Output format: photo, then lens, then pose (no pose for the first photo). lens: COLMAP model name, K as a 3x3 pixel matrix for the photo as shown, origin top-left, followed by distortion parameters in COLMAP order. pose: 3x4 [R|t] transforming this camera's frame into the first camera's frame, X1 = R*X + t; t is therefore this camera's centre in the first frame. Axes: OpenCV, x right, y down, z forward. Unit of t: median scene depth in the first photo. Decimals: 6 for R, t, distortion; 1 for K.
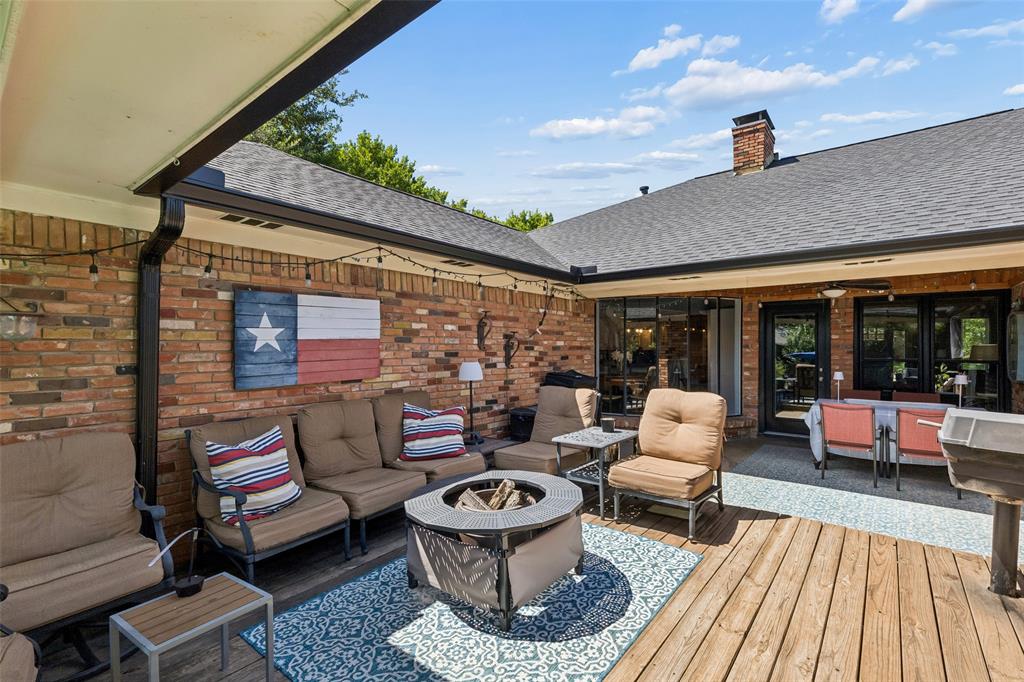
lens RADIAL K [[468.4, 0, 512.0], [0, 468.4, 341.0], [0, 0, 1]] dist [-0.000761, -0.000074]
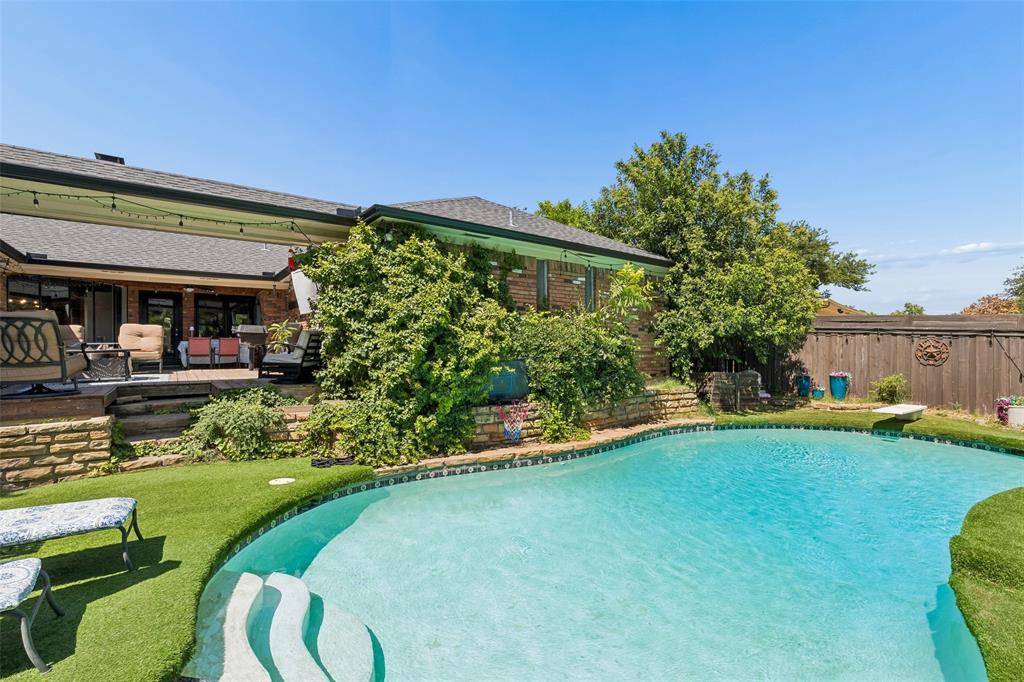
lens RADIAL K [[468.4, 0, 512.0], [0, 468.4, 341.0], [0, 0, 1]] dist [-0.000761, -0.000074]
pose [[0.244874, 0.011764, 0.969483, -1.024909], [-0.007405, 0.999920, -0.010263, 0.143063], [-0.969527, -0.004666, 0.244942, -0.963658]]
